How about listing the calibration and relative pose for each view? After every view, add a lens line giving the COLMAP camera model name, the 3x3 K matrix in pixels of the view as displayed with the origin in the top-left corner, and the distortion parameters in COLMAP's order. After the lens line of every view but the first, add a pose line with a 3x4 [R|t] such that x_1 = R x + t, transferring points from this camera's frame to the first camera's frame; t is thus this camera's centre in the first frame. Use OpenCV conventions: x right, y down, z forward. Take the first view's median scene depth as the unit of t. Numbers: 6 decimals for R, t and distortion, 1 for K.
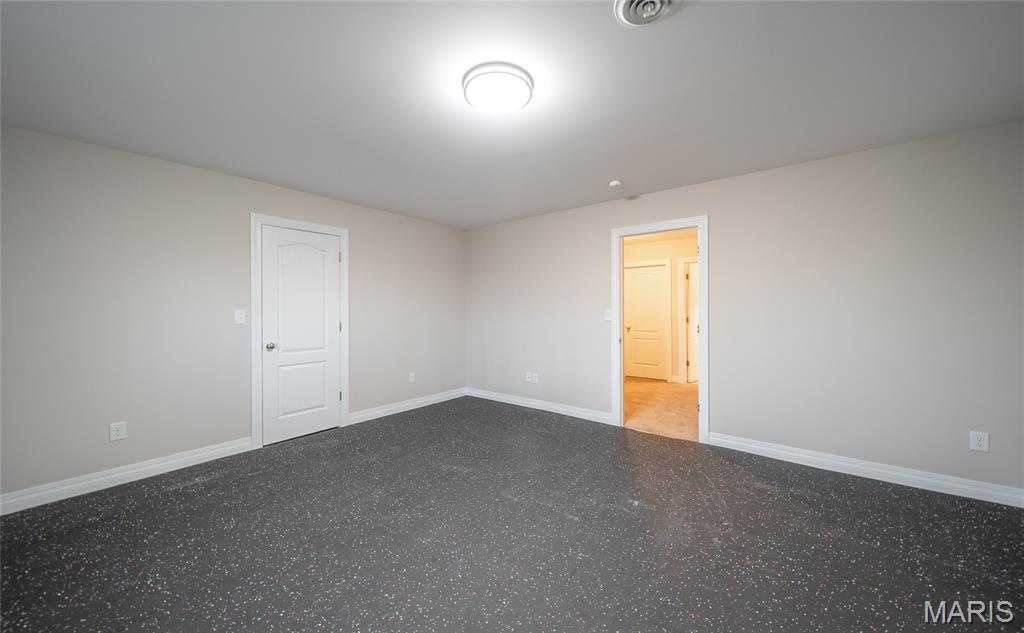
lens RADIAL K [[368.5, 0, 510.1], [0, 368.5, 311.1], [0, 0, 1]] dist [-0.001994, -0.000170]
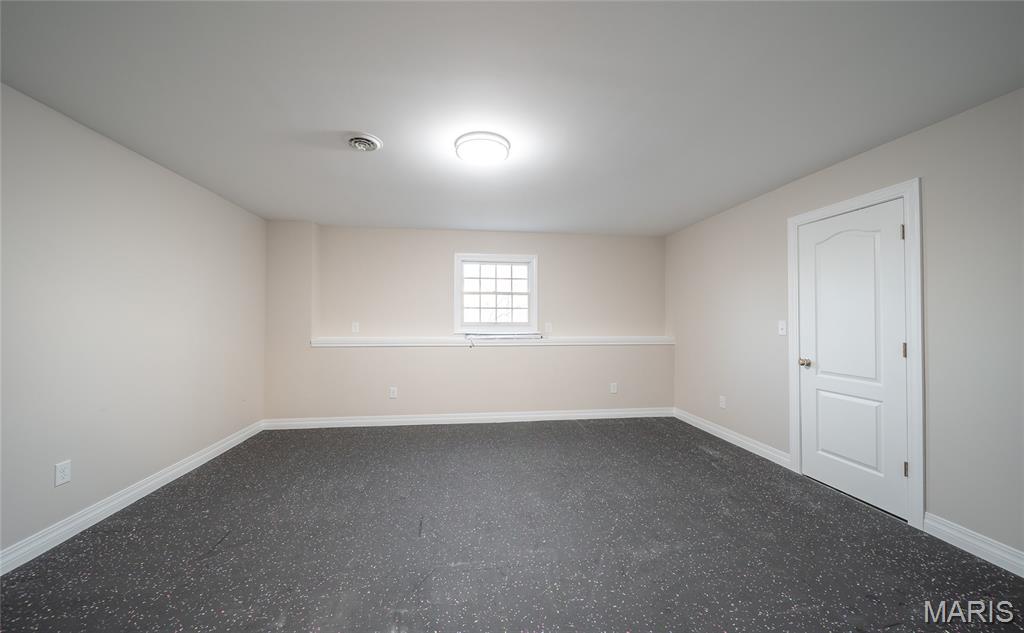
lens RADIAL K [[368.5, 0, 510.1], [0, 368.5, 311.1], [0, 0, 1]] dist [-0.001994, -0.000170]
pose [[-0.702115, -0.013407, -0.711937, 0.483830], [-0.004072, 0.999882, -0.014814, -0.011058], [0.712052, -0.007502, -0.702087, 1.170718]]
